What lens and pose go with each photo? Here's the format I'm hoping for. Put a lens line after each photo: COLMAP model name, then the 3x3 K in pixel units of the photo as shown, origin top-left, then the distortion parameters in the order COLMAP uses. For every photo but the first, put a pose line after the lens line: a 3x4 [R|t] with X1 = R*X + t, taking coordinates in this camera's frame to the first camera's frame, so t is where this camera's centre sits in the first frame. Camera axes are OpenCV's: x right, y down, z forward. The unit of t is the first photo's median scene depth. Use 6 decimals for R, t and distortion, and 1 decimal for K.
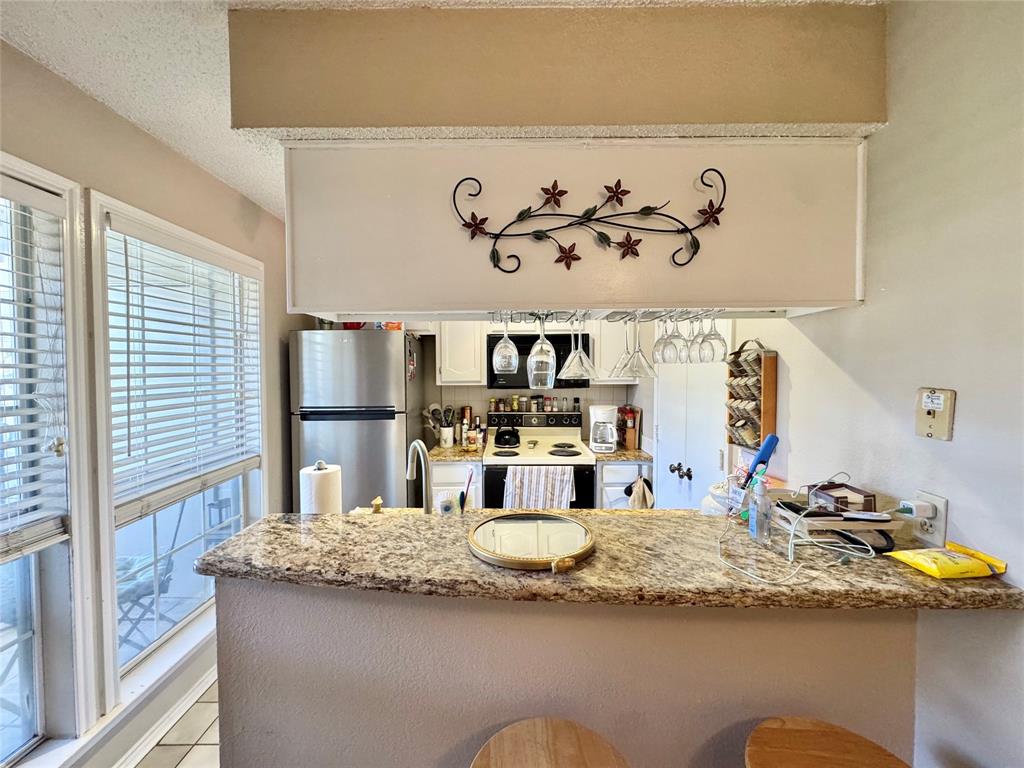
lens RADIAL K [[408.7, 0, 512.0], [0, 408.7, 381.3], [0, 0, 1]] dist [-0.000527, 0.000269]
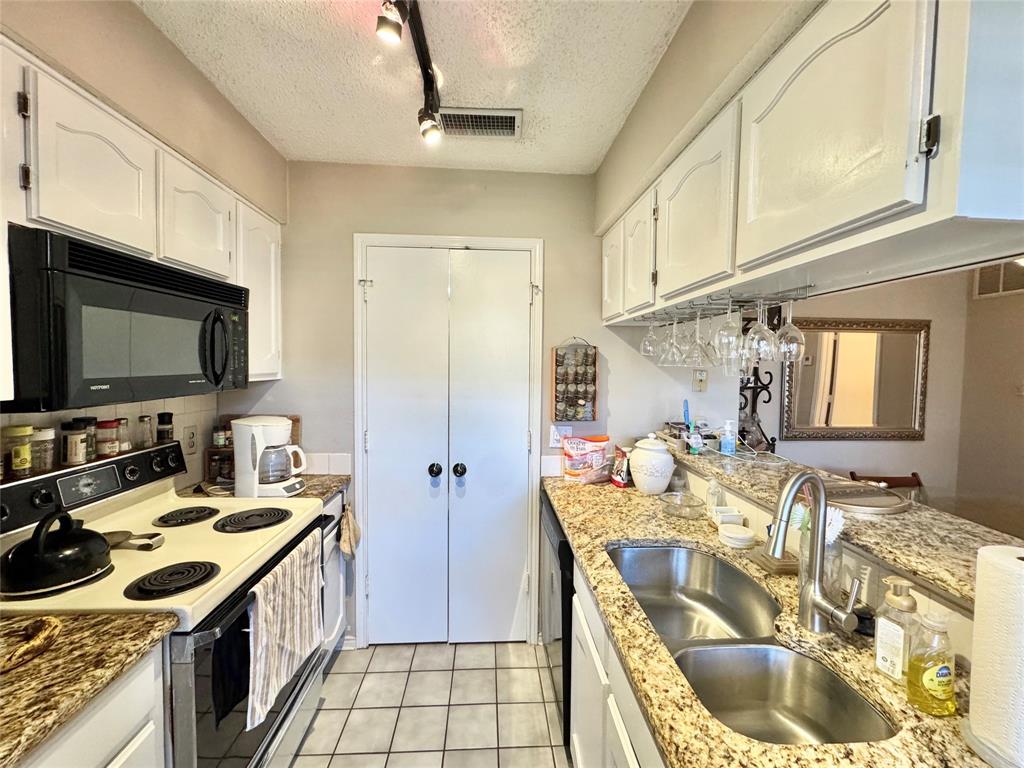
lens RADIAL K [[408.7, 0, 509.9], [0, 408.7, 382.4], [0, 0, 1]] dist [-0.000527, 0.000269]
pose [[-0.056769, -0.040747, 0.997555, -0.419985], [0.018153, 0.998960, 0.041838, -0.010414], [-0.998222, 0.020483, -0.055970, 0.767038]]
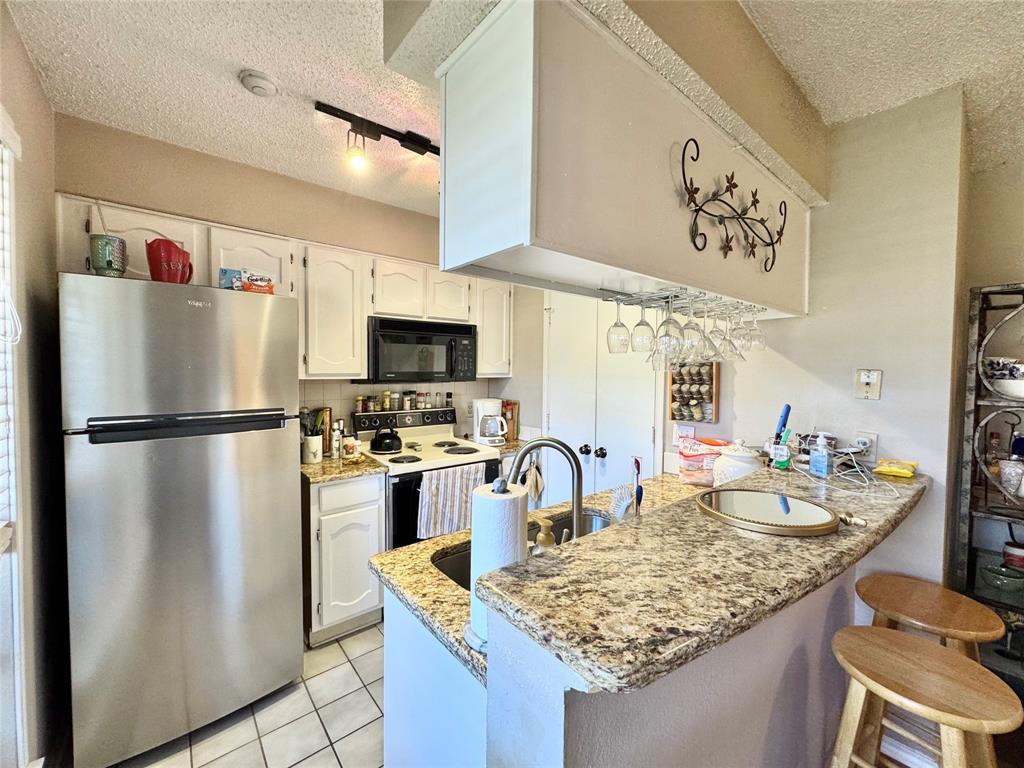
lens RADIAL K [[408.7, 0, 513.1], [0, 408.7, 383.8], [0, 0, 1]] dist [-0.000527, 0.000269]
pose [[0.765785, -0.011664, 0.642991, -0.411672], [0.008700, 0.999932, 0.007777, 0.017437], [-0.643038, -0.000361, 0.765834, 0.226698]]
